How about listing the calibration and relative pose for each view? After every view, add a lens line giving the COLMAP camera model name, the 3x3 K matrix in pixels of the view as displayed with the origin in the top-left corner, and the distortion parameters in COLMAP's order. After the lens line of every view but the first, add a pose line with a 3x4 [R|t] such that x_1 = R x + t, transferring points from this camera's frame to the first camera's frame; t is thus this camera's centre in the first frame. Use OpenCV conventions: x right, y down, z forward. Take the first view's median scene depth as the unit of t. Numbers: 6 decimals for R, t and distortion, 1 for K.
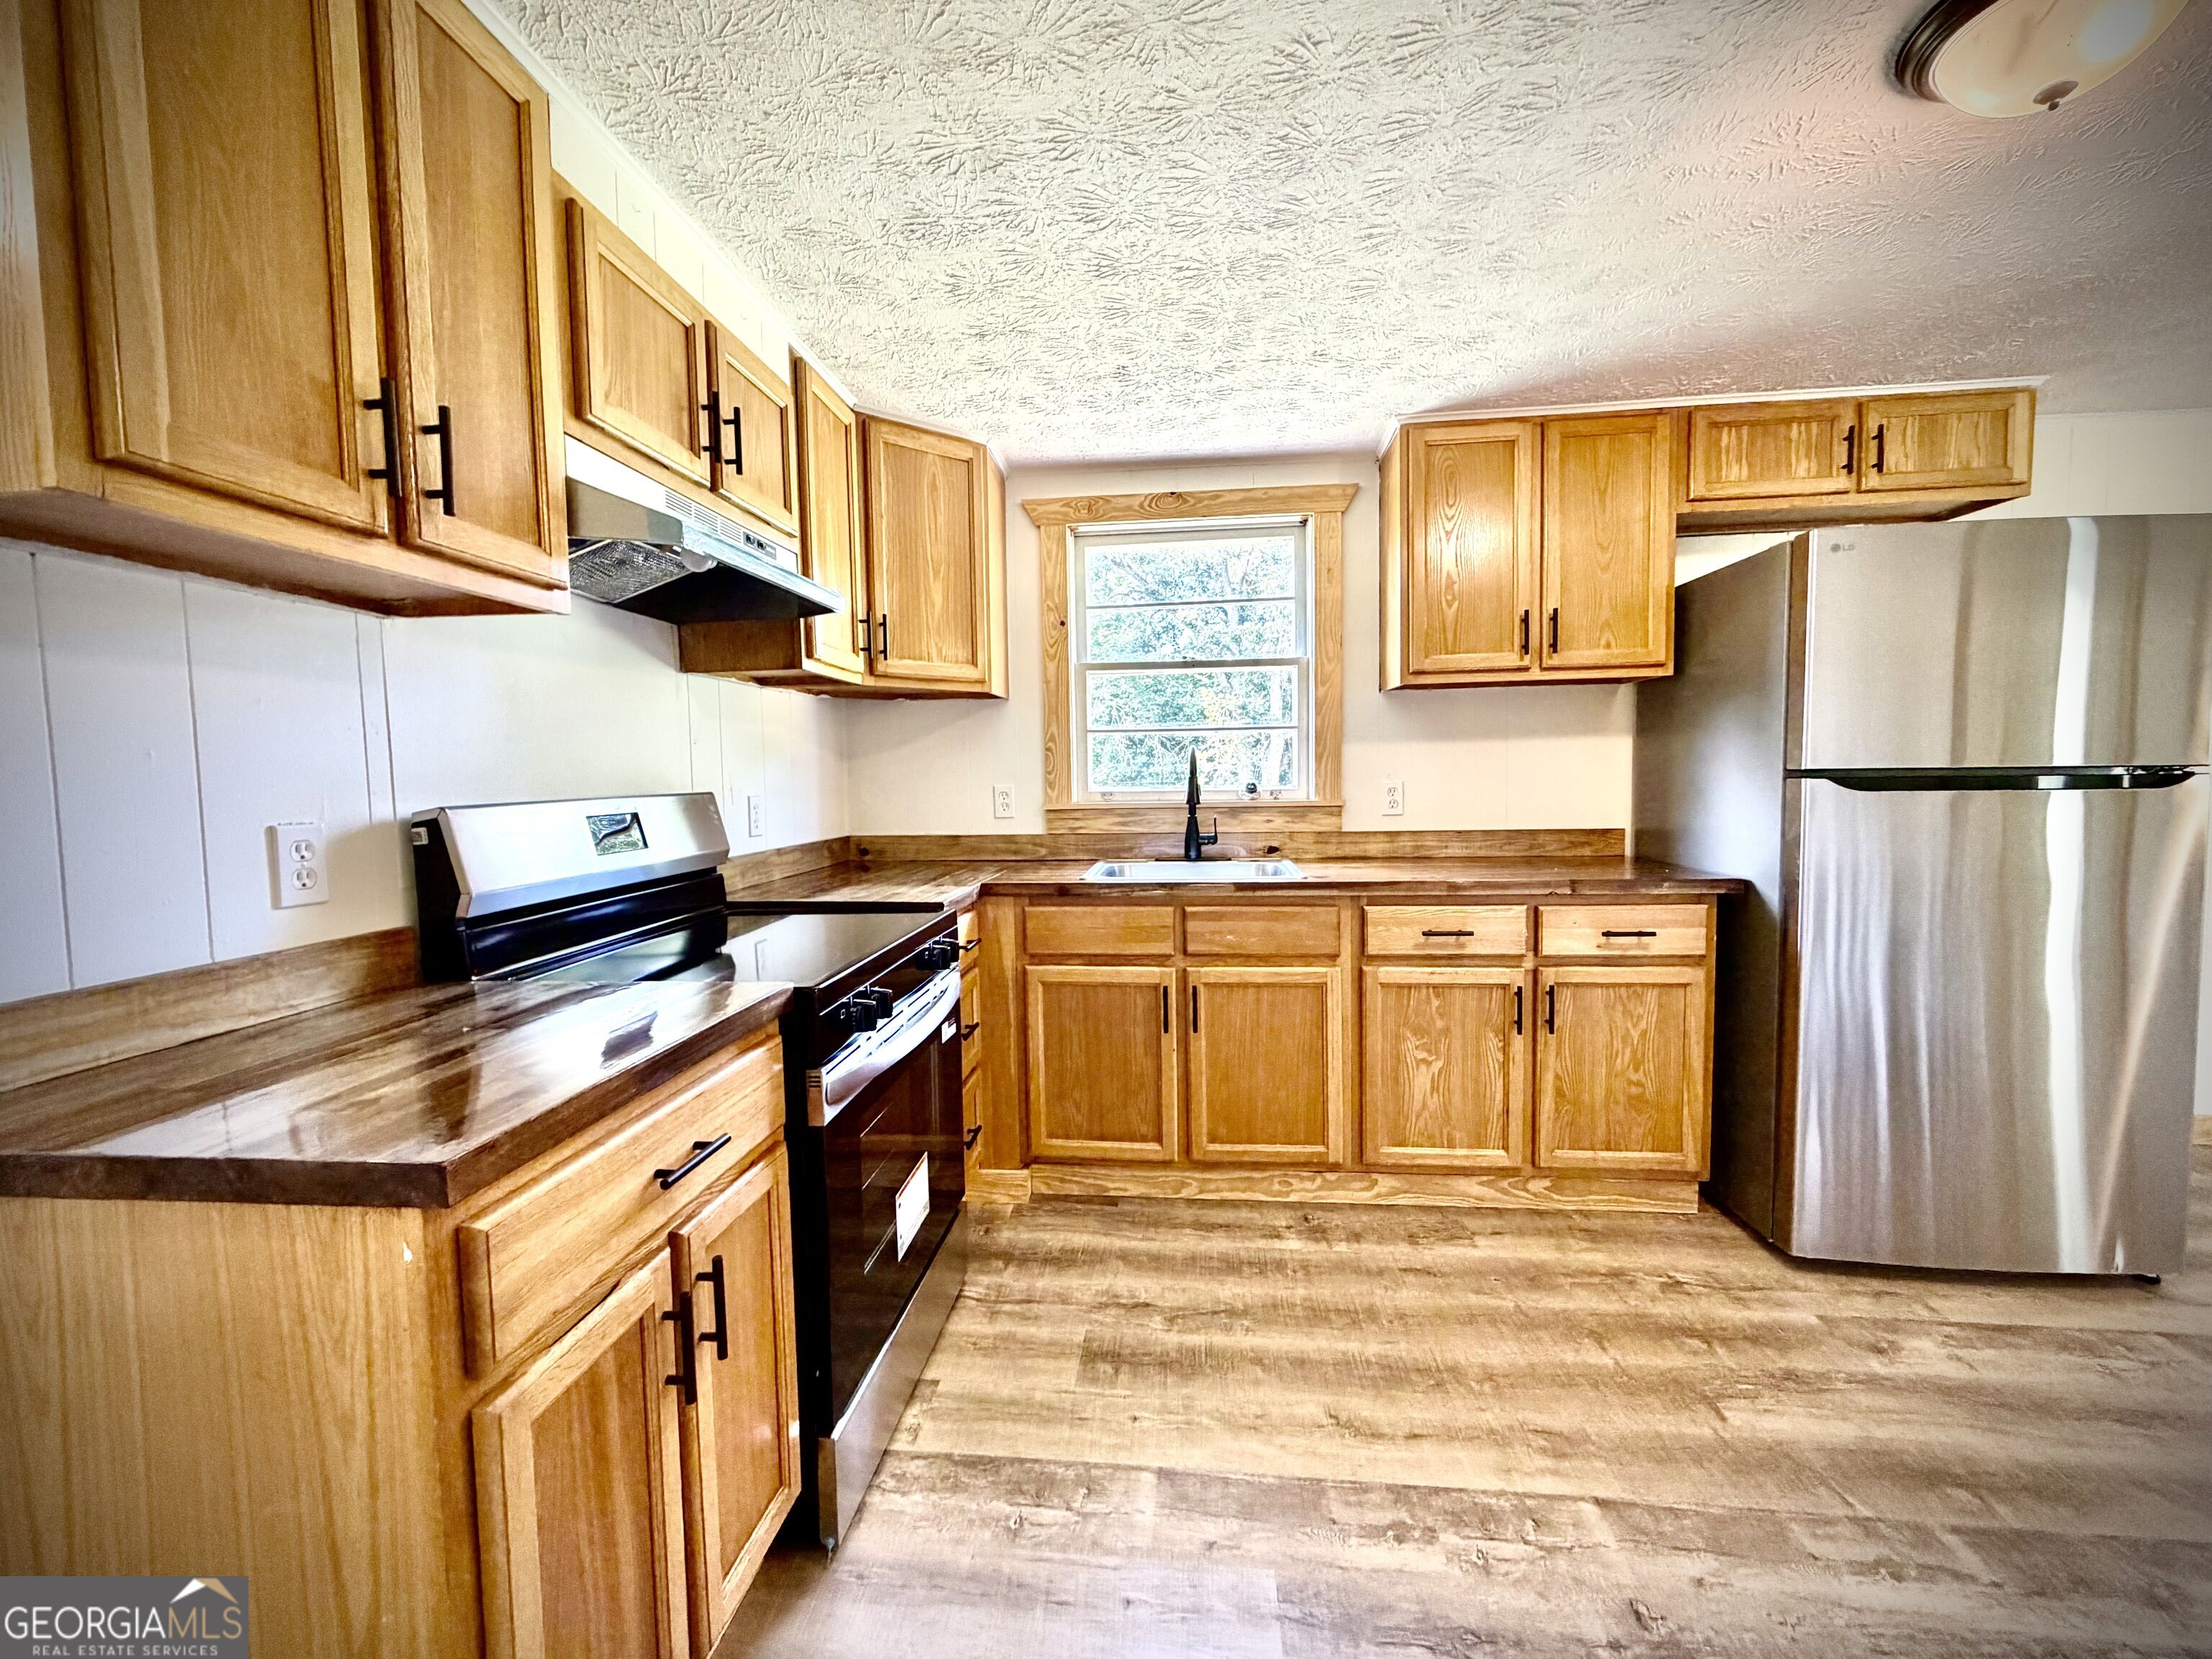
lens RADIAL K [[885.3, 0, 1099.7], [0, 885.3, 822.8], [0, 0, 1]] dist [-0.001485, -0.000596]
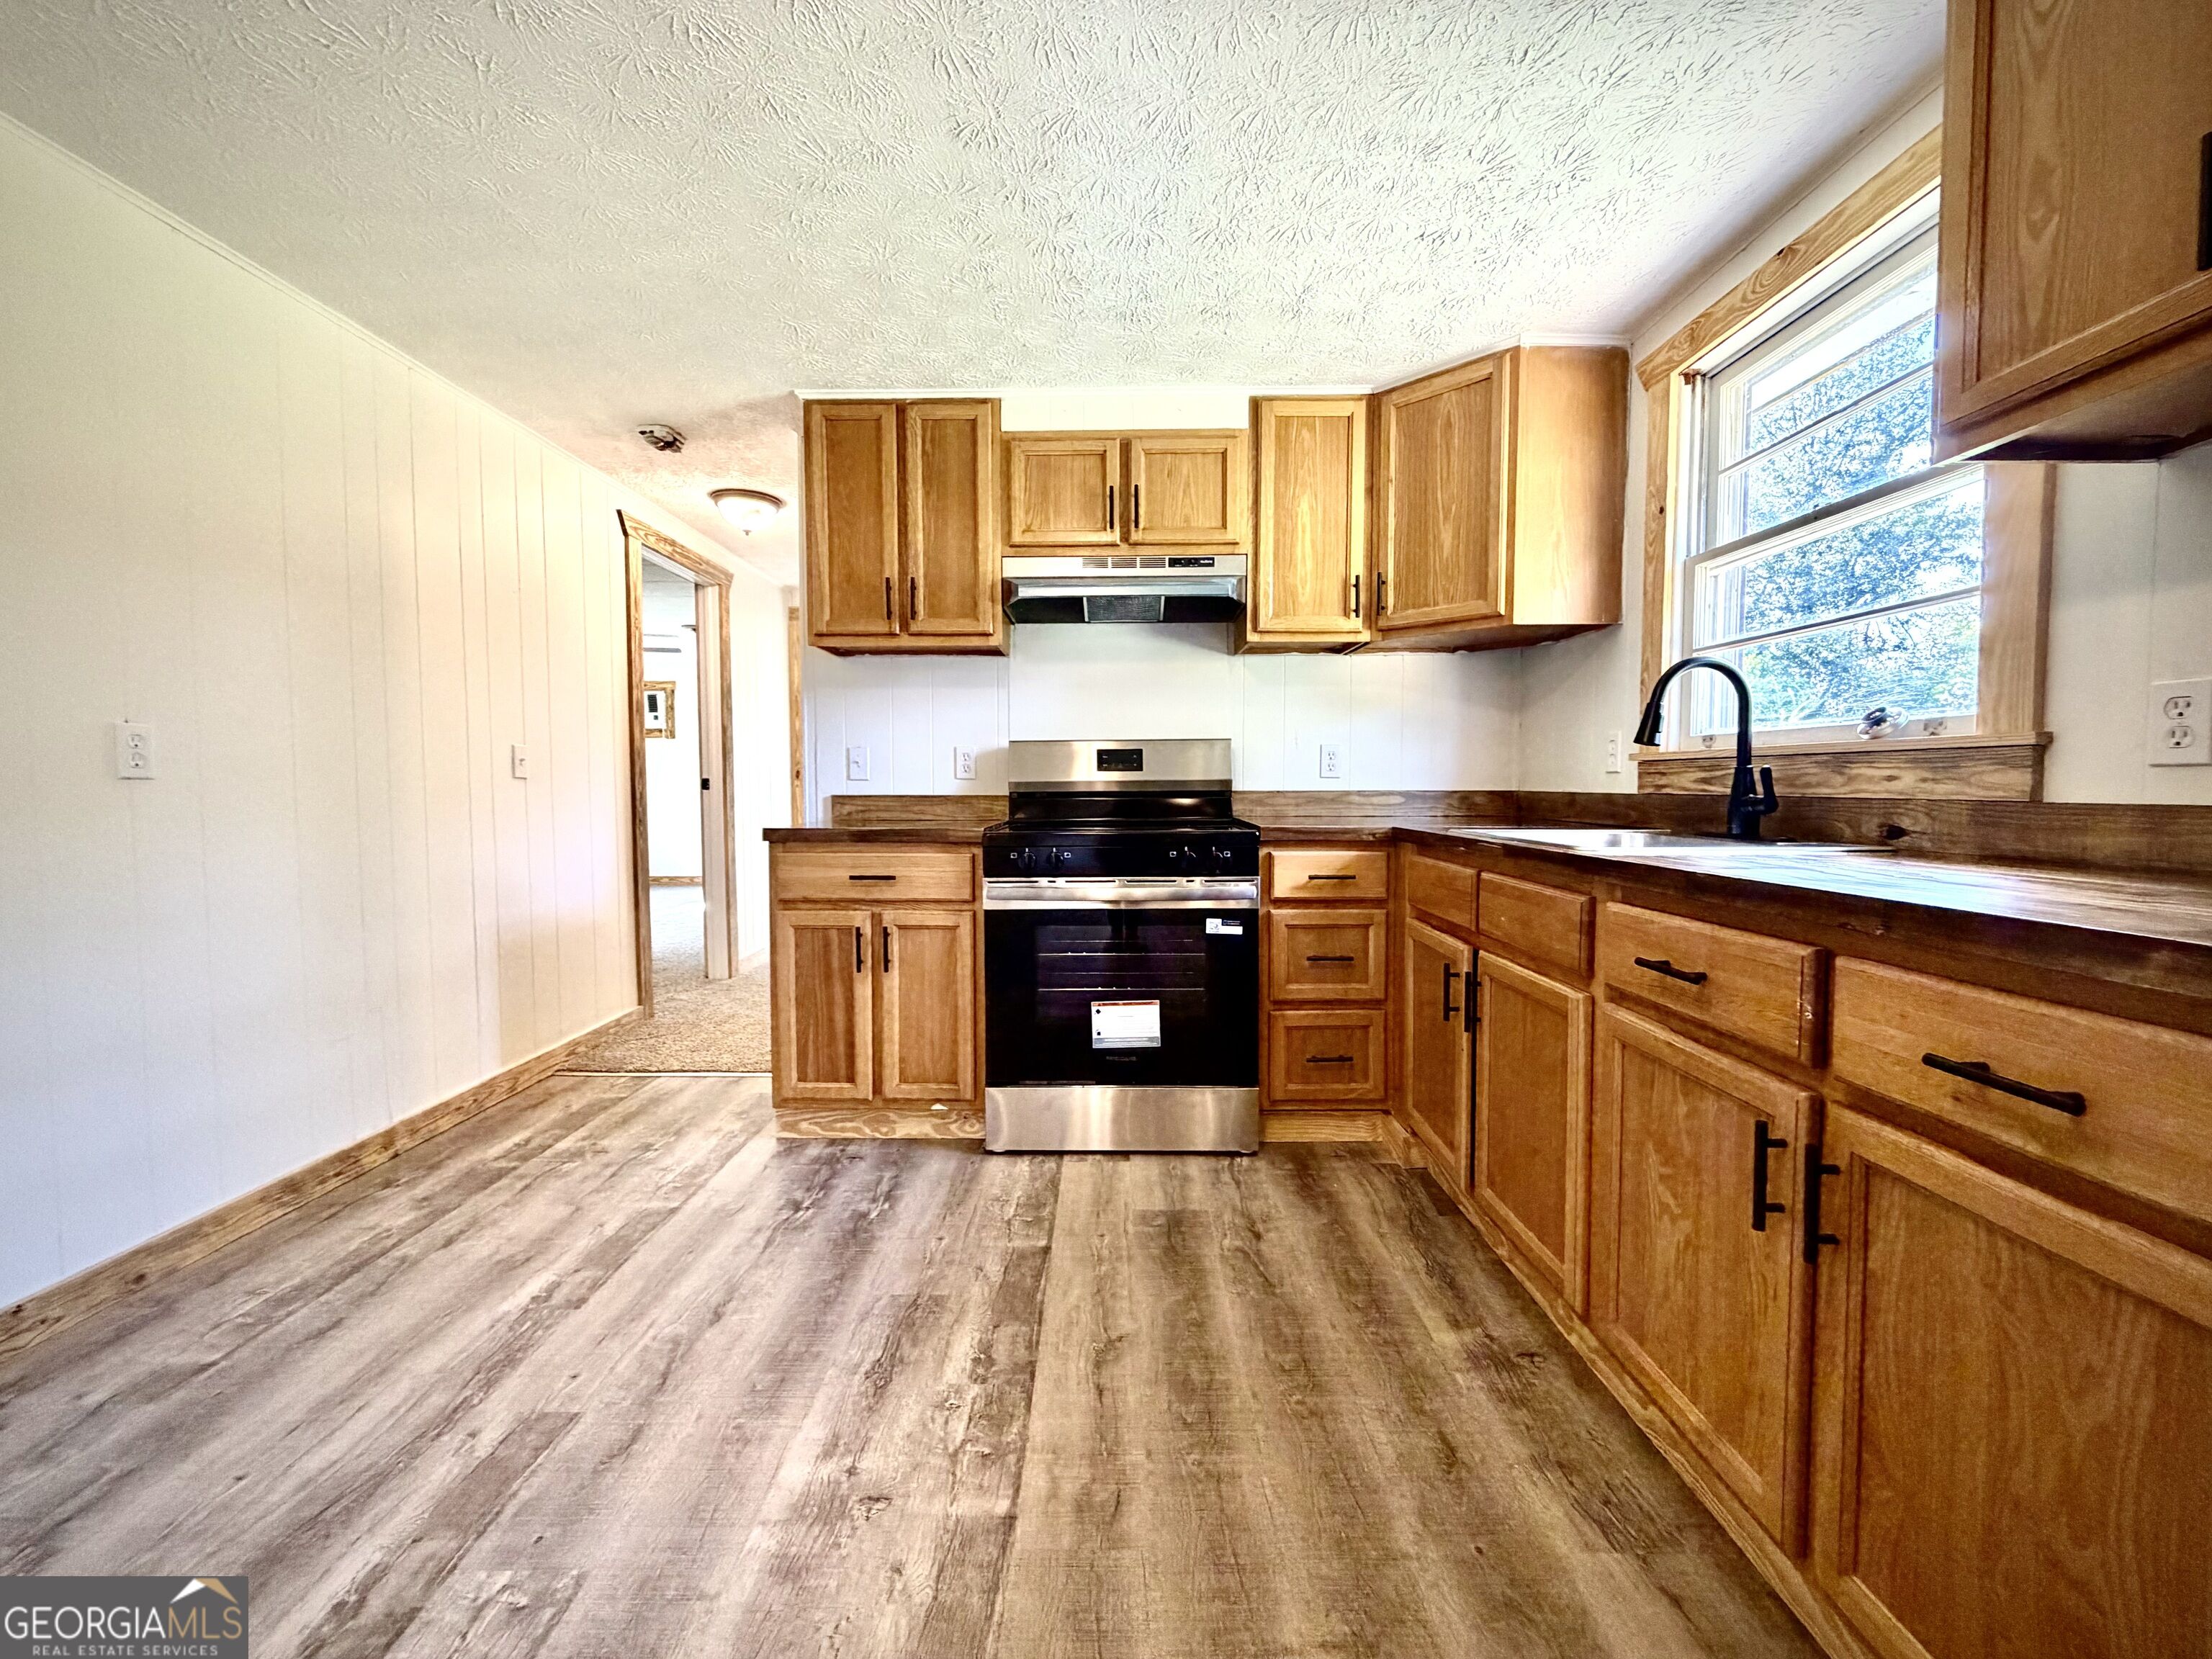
lens RADIAL K [[885.3, 0, 1104.0], [0, 885.3, 824.7], [0, 0, 1]] dist [-0.001485, -0.000596]
pose [[0.091398, 0.062967, -0.993822, 0.872986], [-0.056439, 0.996722, 0.057961, 0.028540], [0.994214, 0.050793, 0.094652, 0.616647]]
